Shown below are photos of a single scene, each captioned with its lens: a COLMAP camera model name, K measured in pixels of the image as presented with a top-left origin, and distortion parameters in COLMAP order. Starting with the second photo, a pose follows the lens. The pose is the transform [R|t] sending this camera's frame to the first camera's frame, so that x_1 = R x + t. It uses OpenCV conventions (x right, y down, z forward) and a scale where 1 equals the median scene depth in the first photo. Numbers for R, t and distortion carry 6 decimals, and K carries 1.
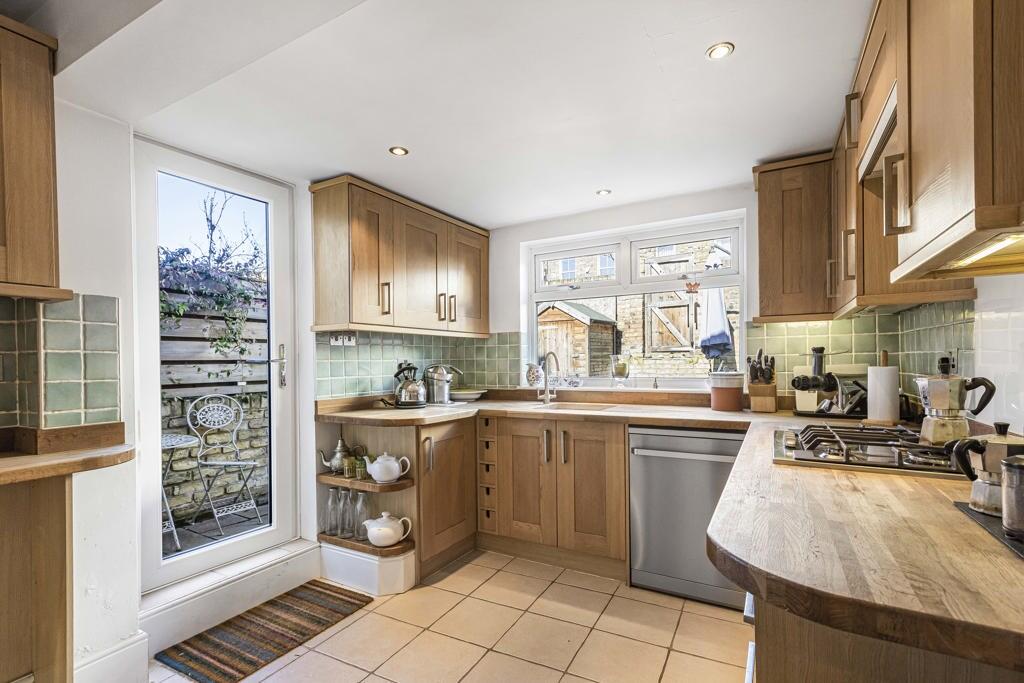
lens RADIAL K [[477.8, 0, 511.4], [0, 477.8, 363.1], [0, 0, 1]] dist [0.000854, -0.000037]
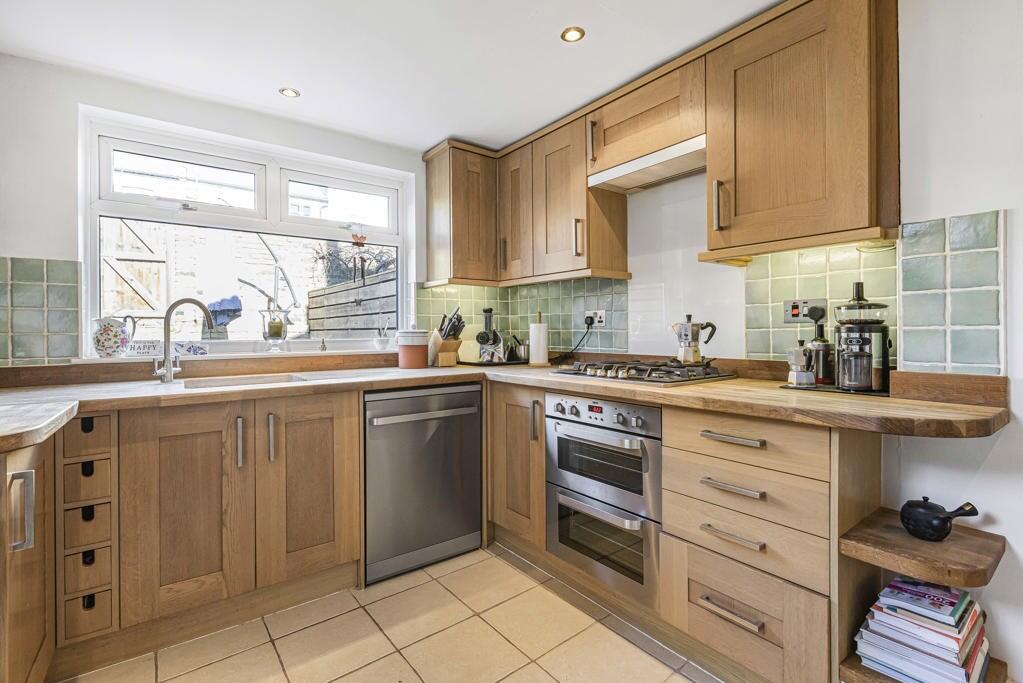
lens RADIAL K [[464.7, 0, 510.7], [0, 464.7, 334.7], [0, 0, 1]] dist [0.000185, -0.000291]
pose [[0.404408, 0.000795, 0.914578, -0.357884], [0.005927, 0.999976, -0.003490, 0.032845], [-0.914559, 0.006832, 0.404394, 0.412138]]
